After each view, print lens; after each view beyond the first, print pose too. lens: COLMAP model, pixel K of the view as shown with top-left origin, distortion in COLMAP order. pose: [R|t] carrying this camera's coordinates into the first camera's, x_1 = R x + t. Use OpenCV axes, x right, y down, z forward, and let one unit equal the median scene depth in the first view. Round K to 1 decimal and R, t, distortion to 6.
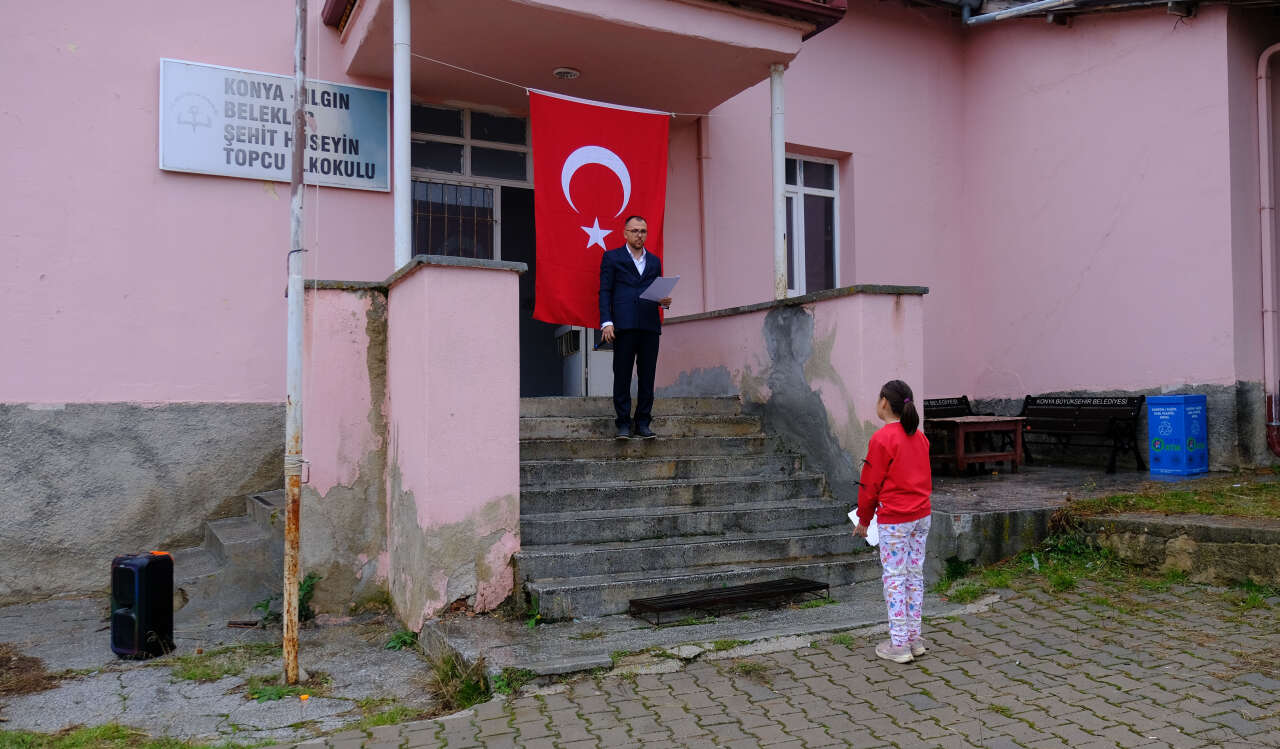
lens RADIAL K [[1012.4, 0, 702.8], [0, 1012.4, 408.4], [0, 0, 1]] dist [-0.036281, 0.005907]
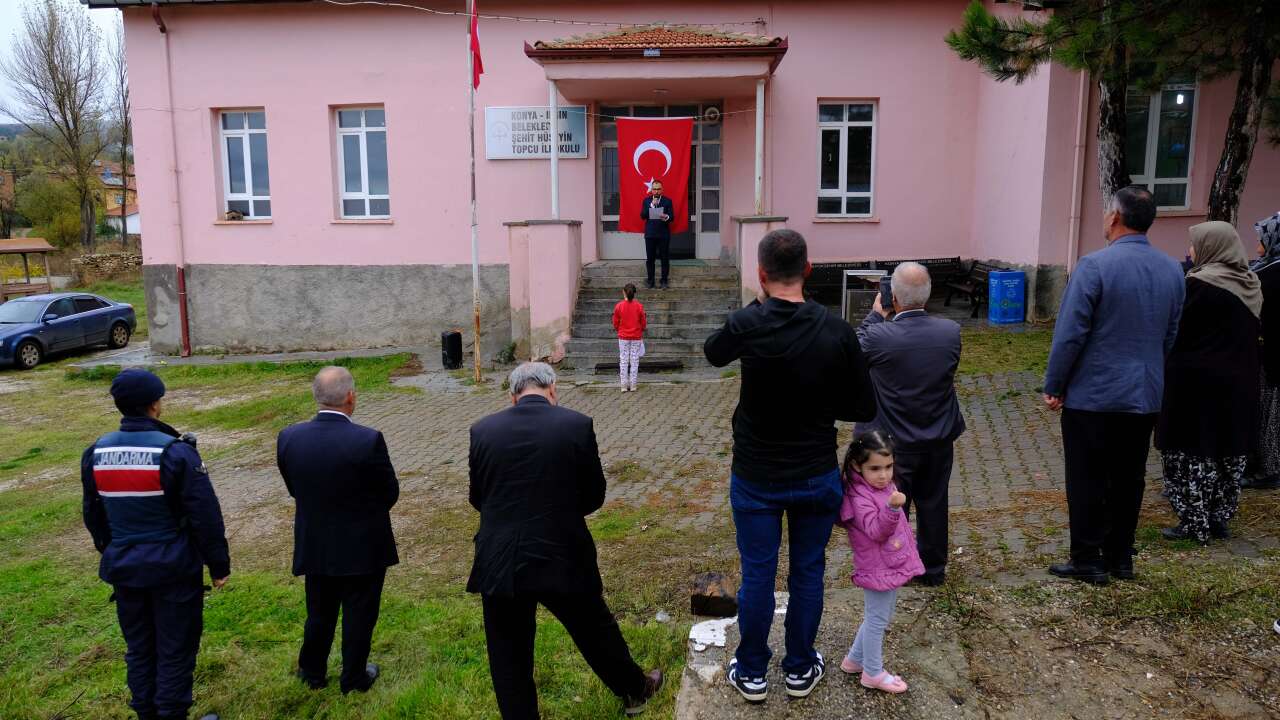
lens RADIAL K [[892.2, 0, 661.3], [0, 892.2, 366.6], [0, 0, 1]] dist [-0.029517, 0.007392]
pose [[0.848351, 0.090336, -0.521670, 0.835845], [0.008079, 0.983012, 0.183364, -0.139037], [0.529372, -0.159771, 0.833210, -0.505374]]
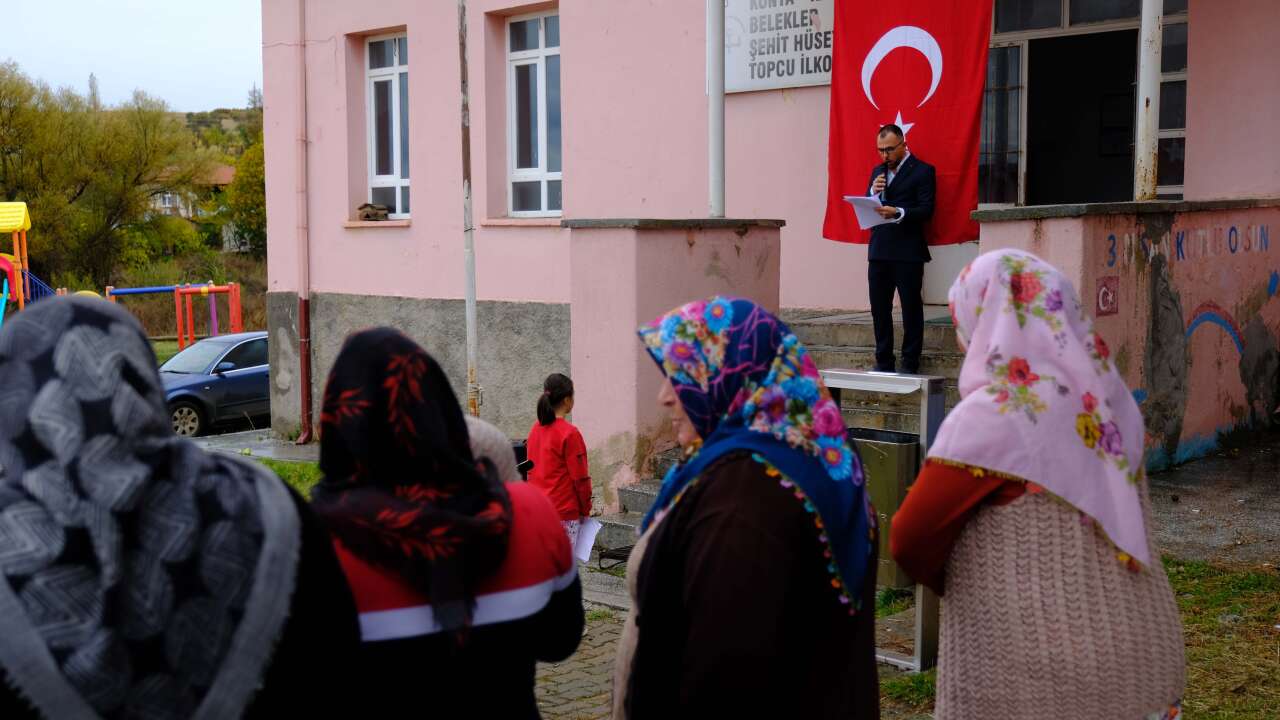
lens RADIAL K [[1562.2, 0, 640.0], [0, 1562.2, 360.0], [0, 0, 1]] dist [0.007603, 0.003587]
pose [[0.333231, 0.085539, -0.938957, 1.029282], [0.030957, 0.994346, 0.101571, -0.120651], [0.942337, -0.062914, 0.328699, 0.333901]]
